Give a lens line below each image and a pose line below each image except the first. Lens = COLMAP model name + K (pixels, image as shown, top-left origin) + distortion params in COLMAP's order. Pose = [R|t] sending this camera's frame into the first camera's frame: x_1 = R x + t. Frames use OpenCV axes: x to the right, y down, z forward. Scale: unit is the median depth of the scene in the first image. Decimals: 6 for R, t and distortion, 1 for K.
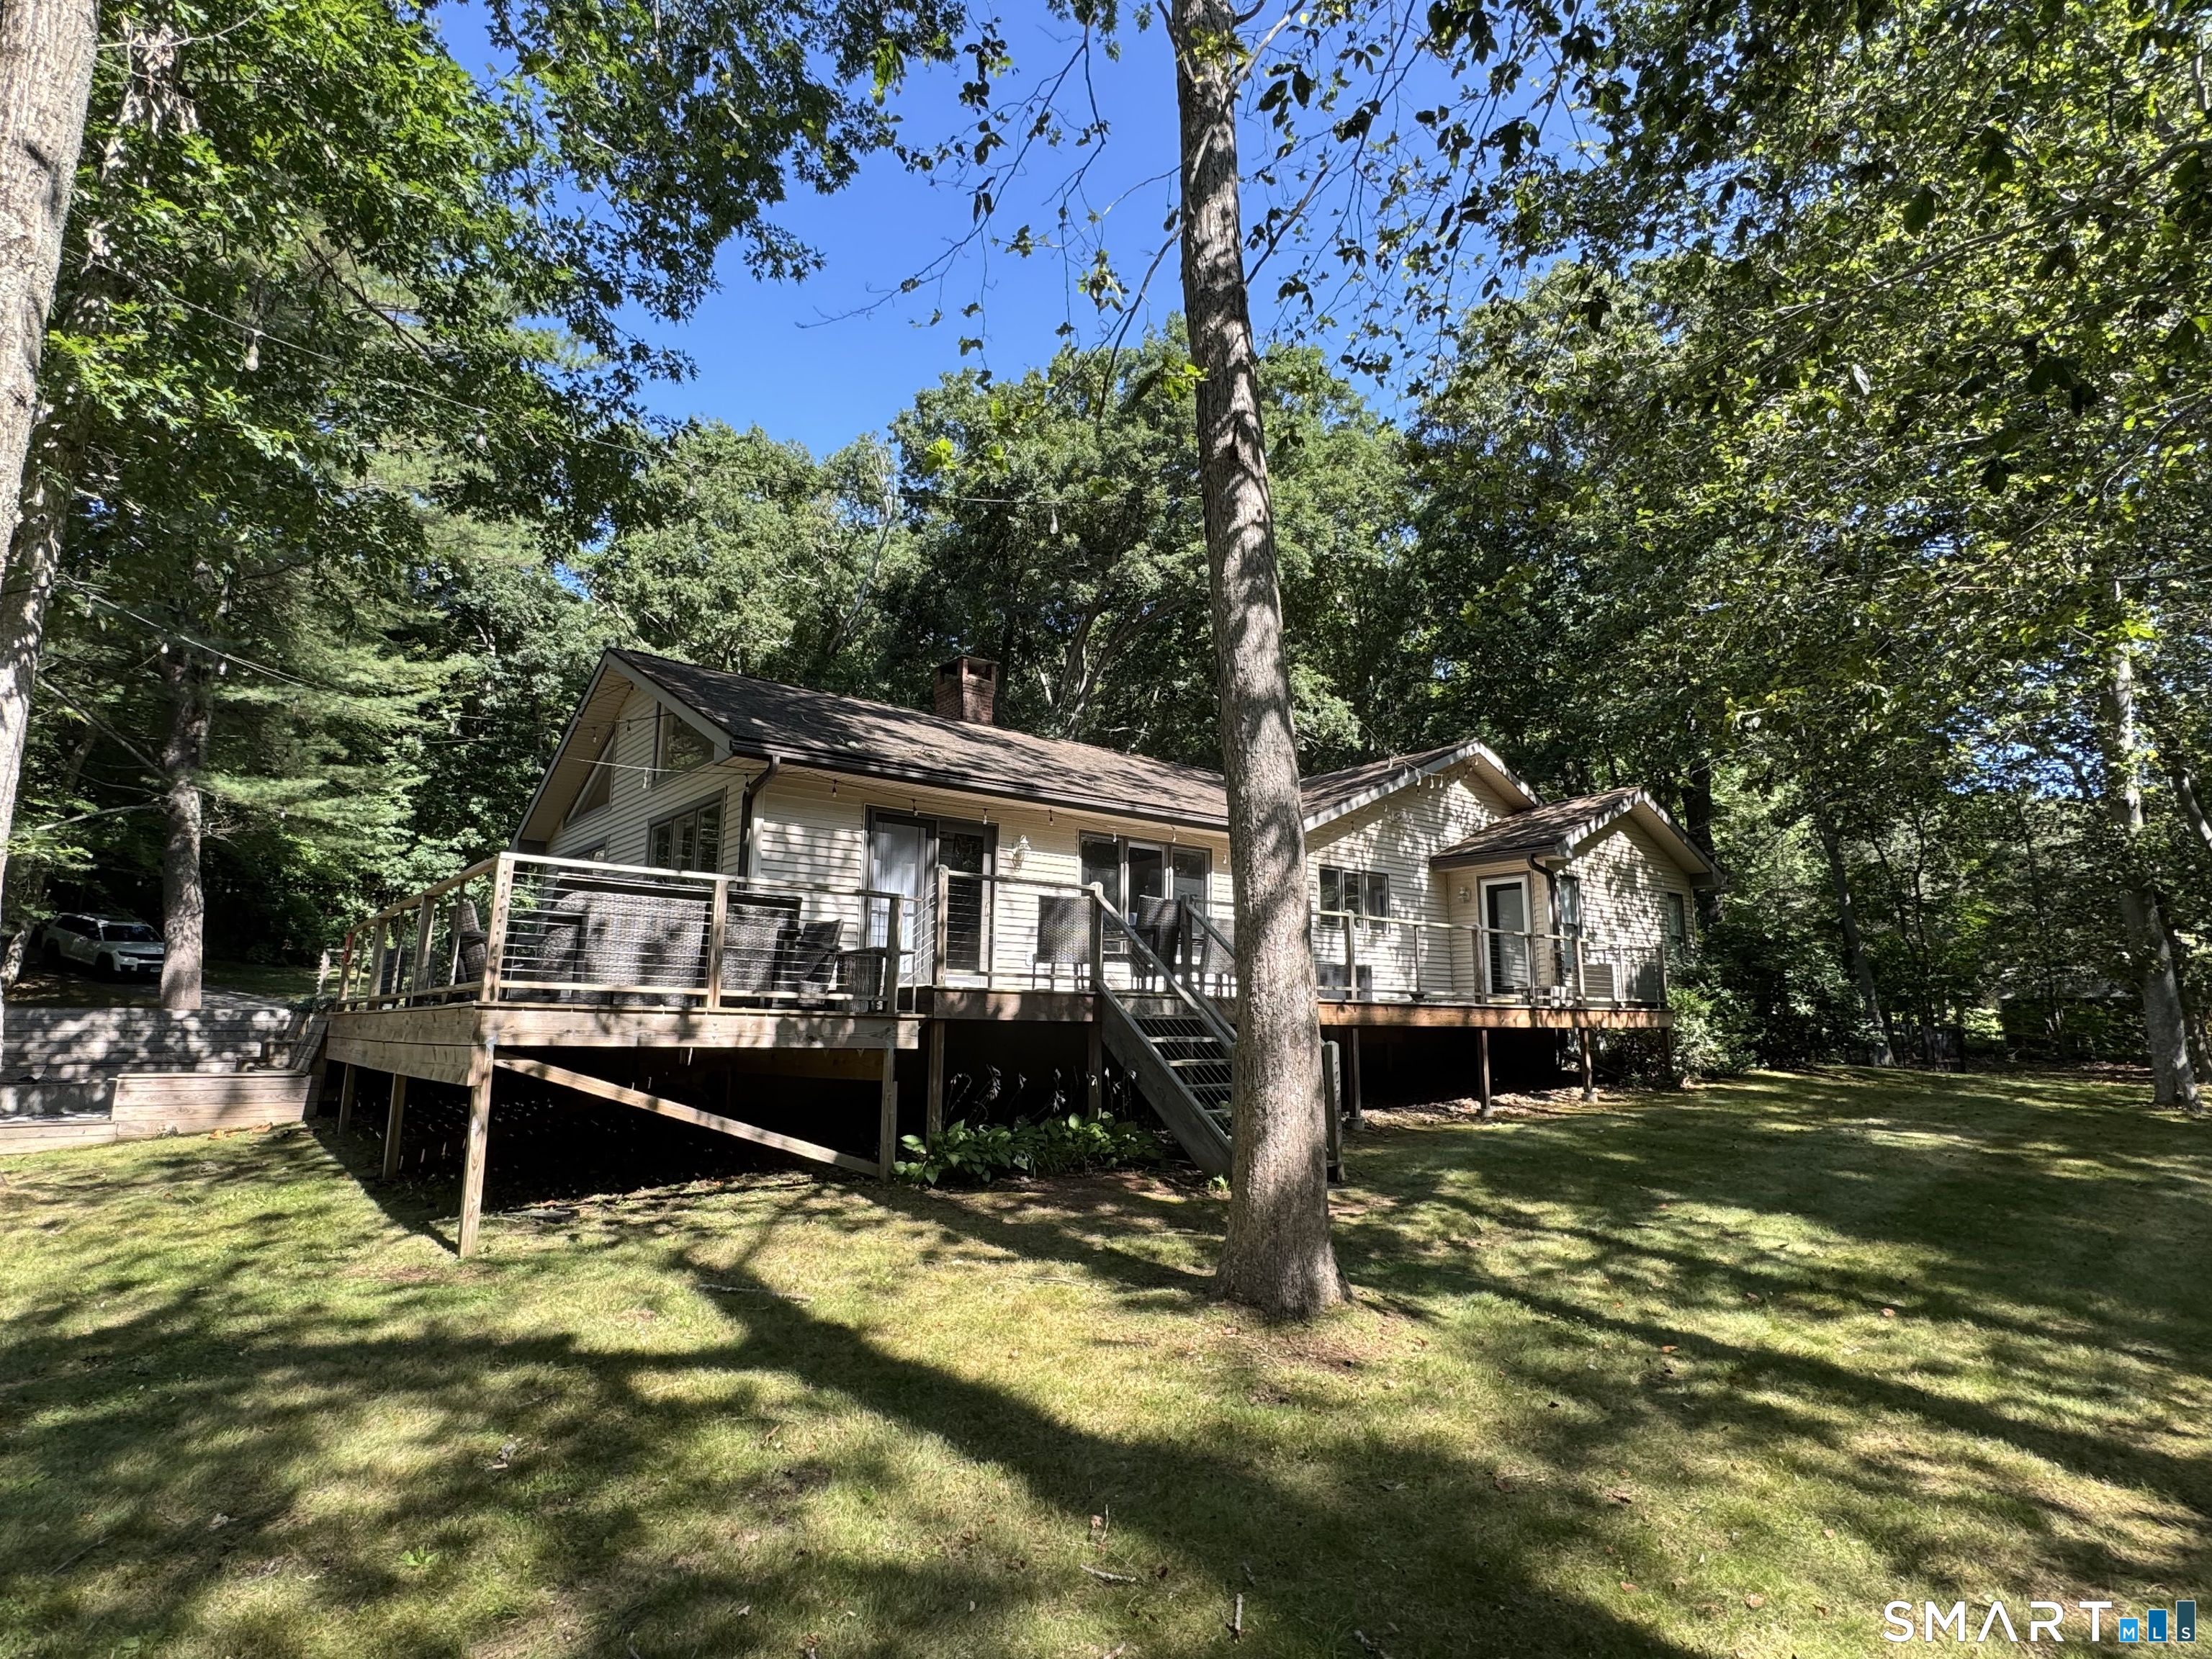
lens RADIAL K [[1143.4, 0, 1100.1], [0, 1143.4, 822.0], [0, 0, 1]] dist [-0.003915, 0.000580]
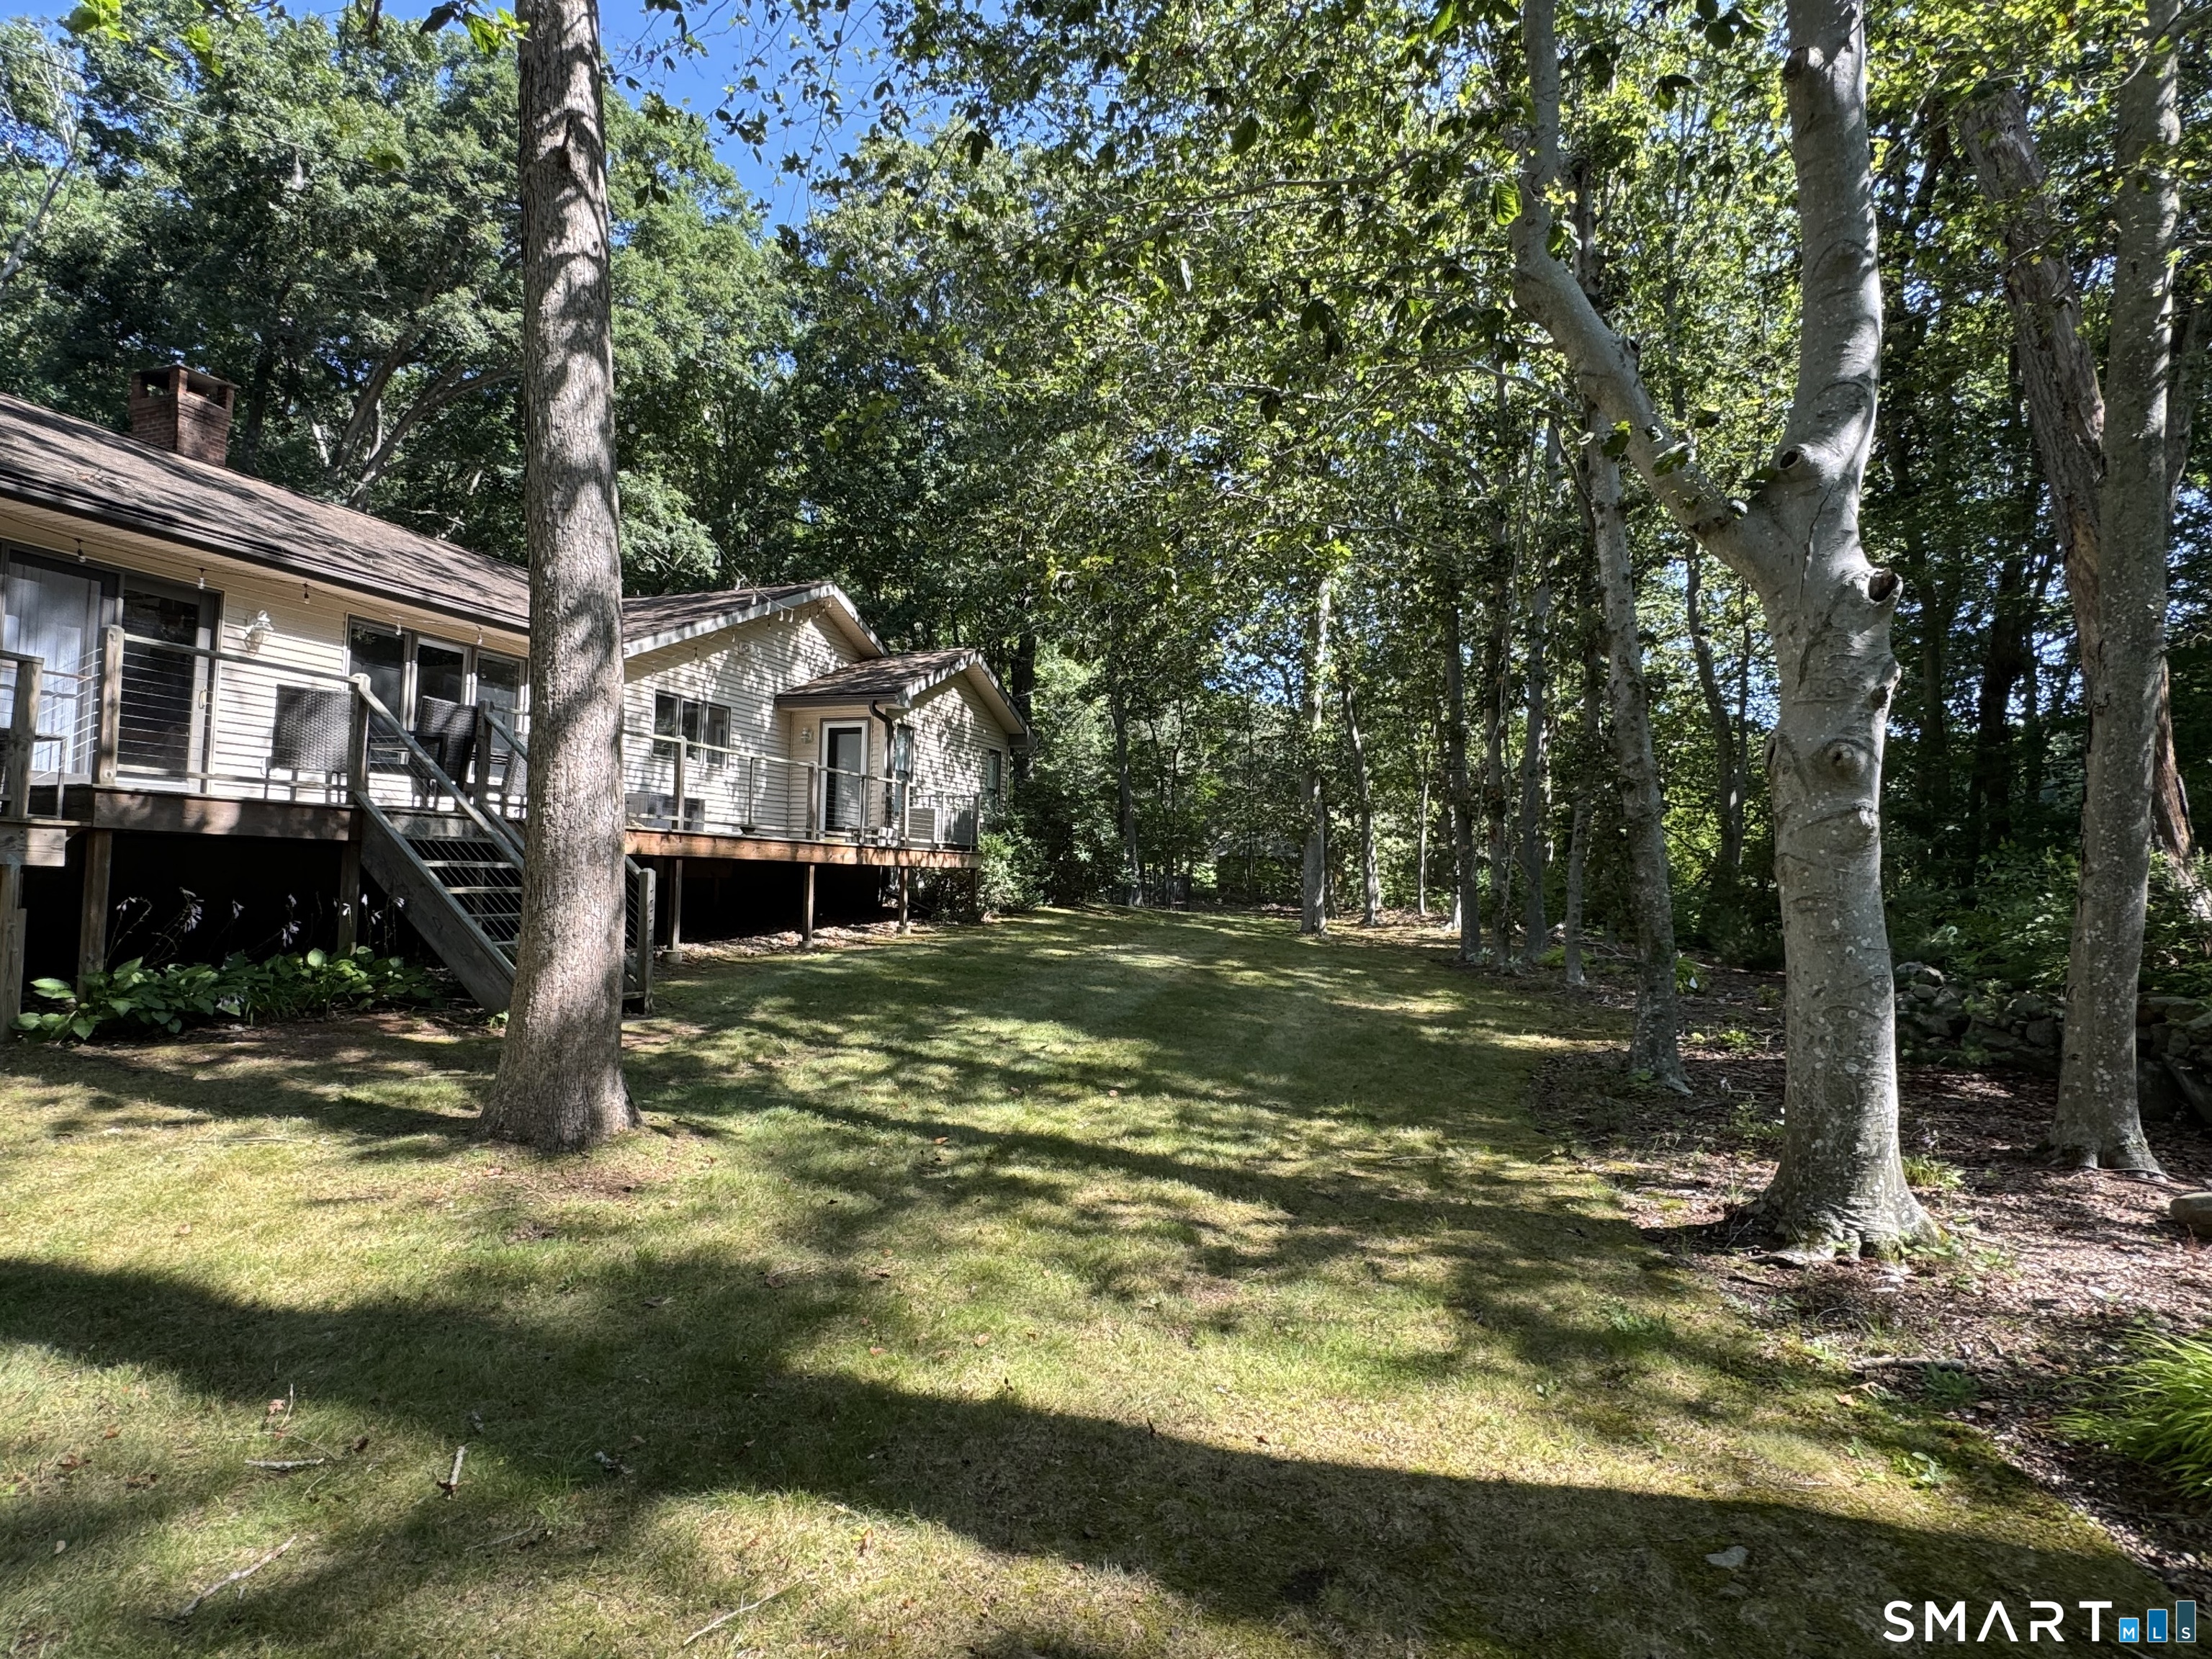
lens RADIAL K [[1143.4, 0, 1094.9], [0, 1143.4, 823.5], [0, 0, 1]] dist [-0.003915, 0.000580]
pose [[0.849347, 0.039300, 0.526369, 0.017171], [-0.110500, 0.988366, 0.104507, 0.015126], [-0.516139, -0.146927, 0.843809, 0.020221]]
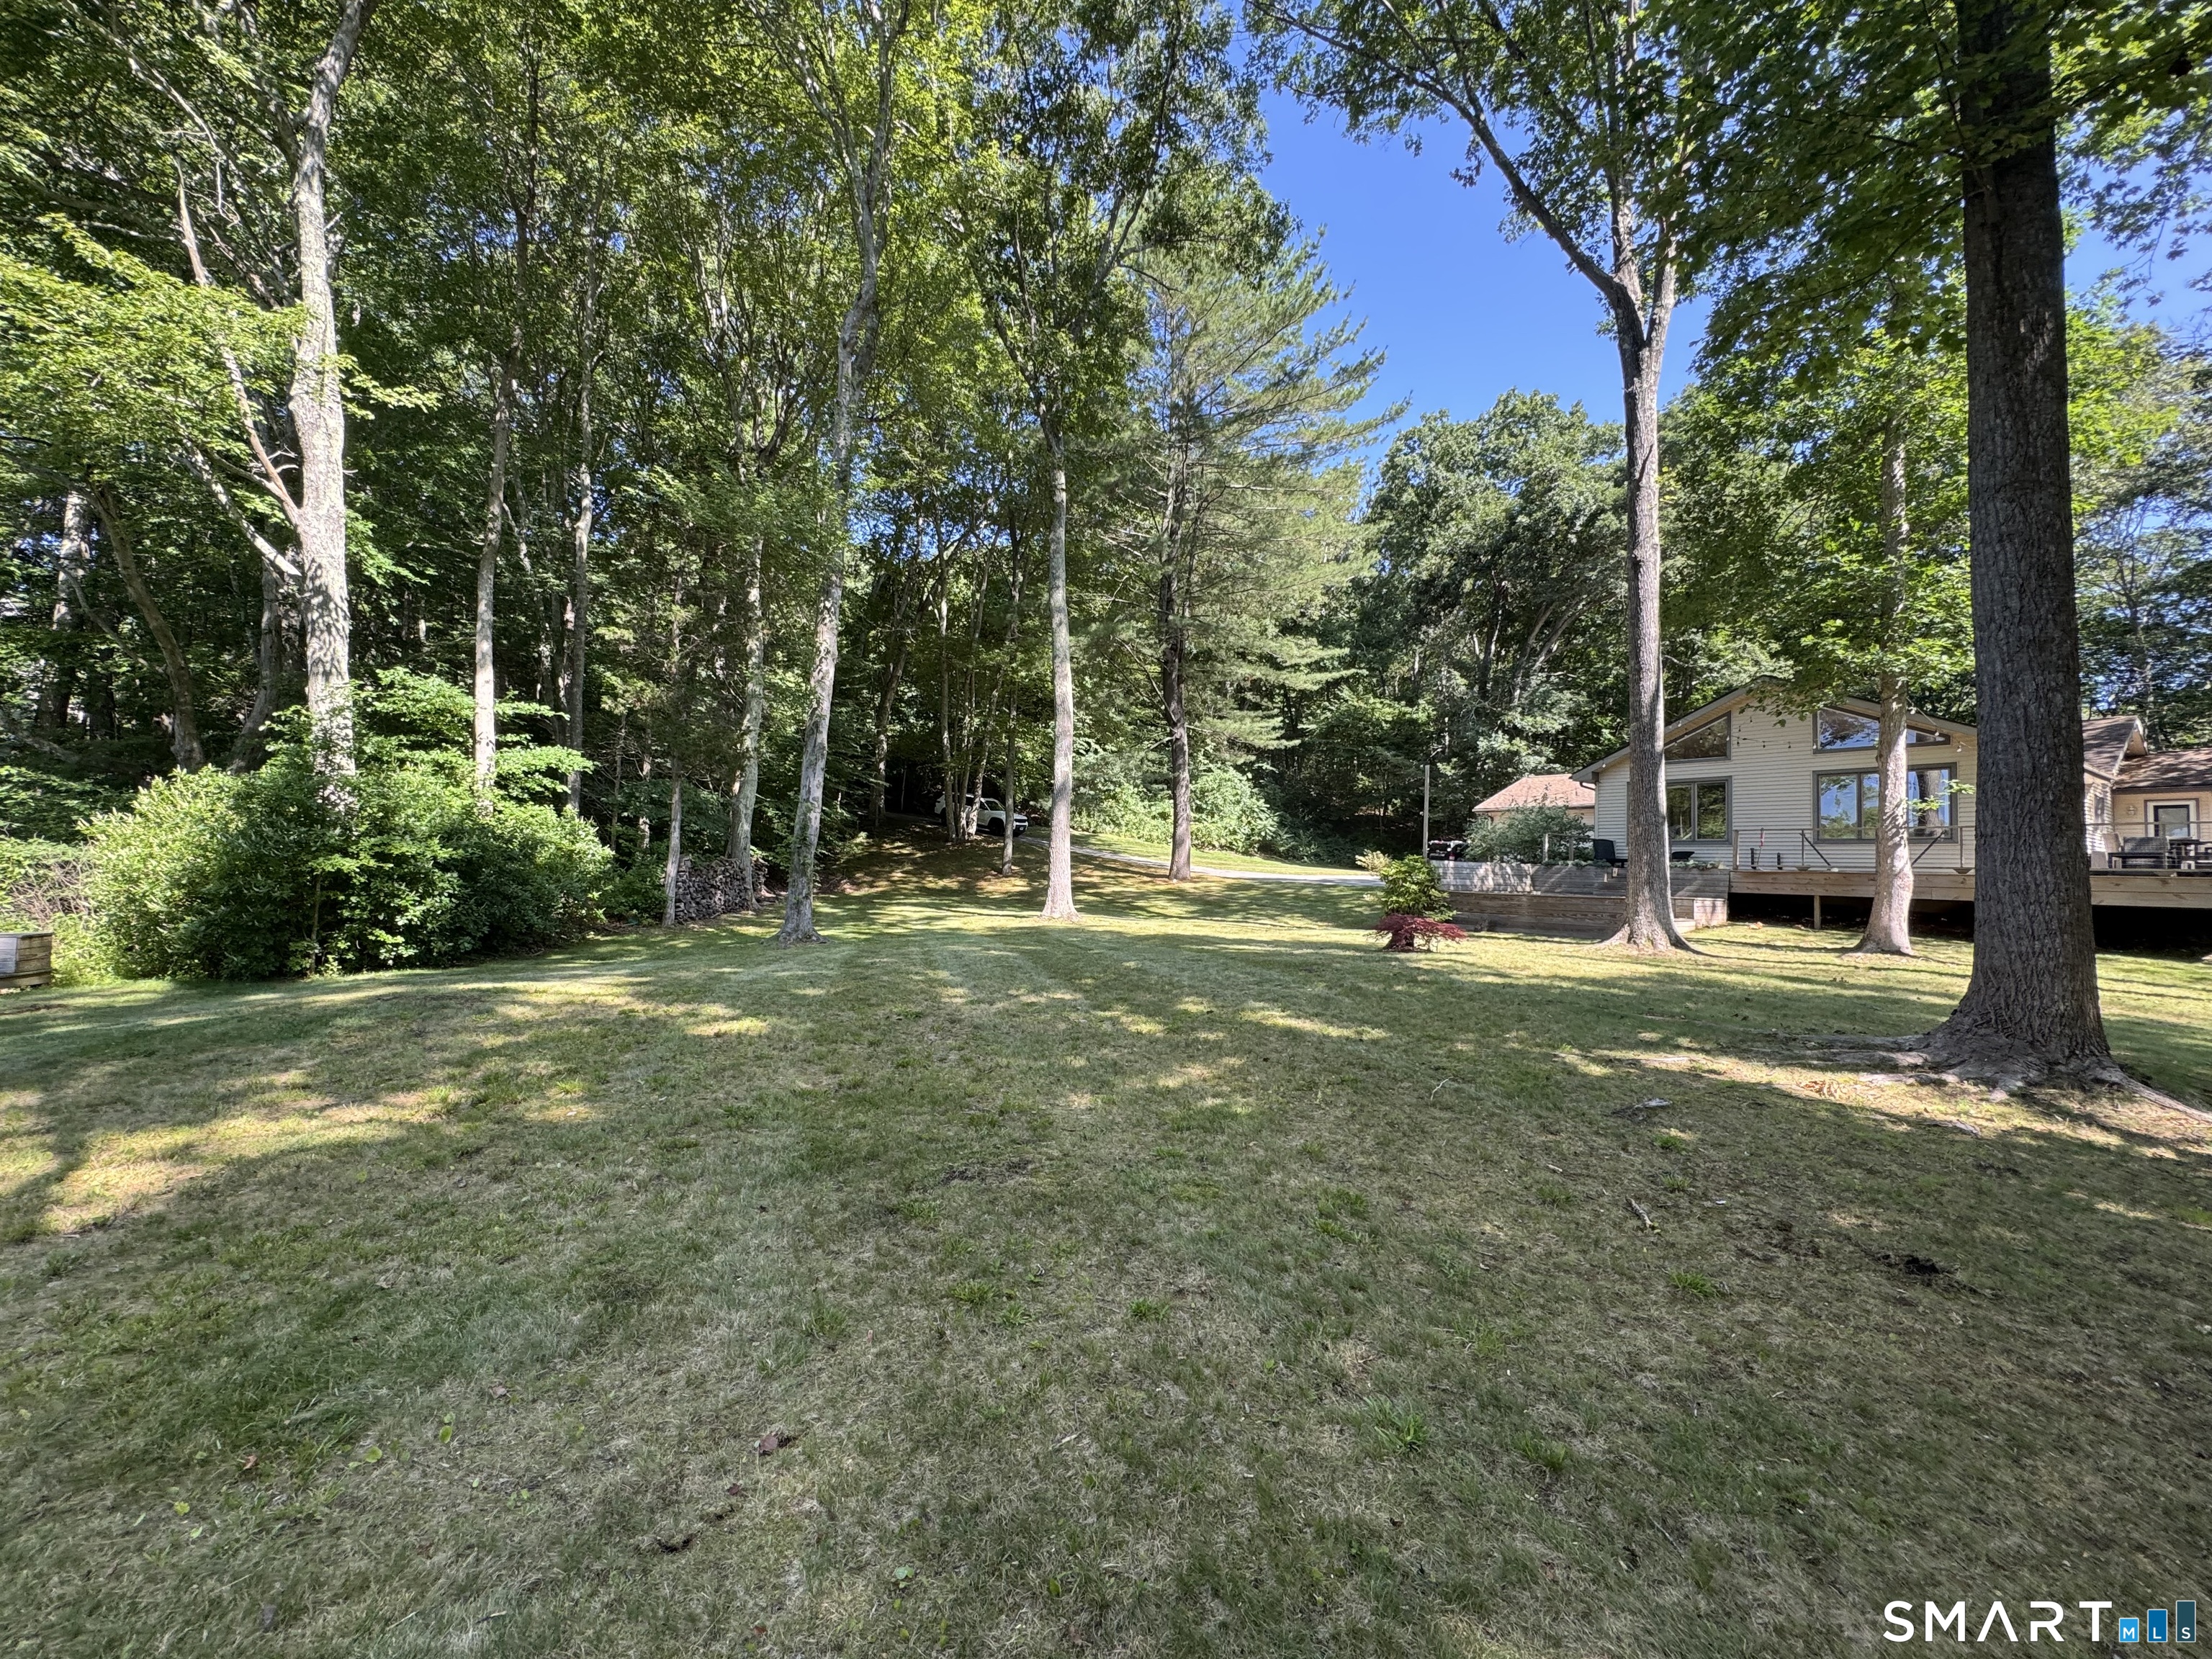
lens RADIAL K [[882.3, 0, 1103.7], [0, 882.3, 831.9], [0, 0, 1]] dist [0.001162, -0.000066]
pose [[0.997177, 0.019392, -0.072535, -2.318679], [-0.009349, 0.990622, 0.136309, -0.144449], [0.074498, -0.135246, 0.988007, -0.861709]]
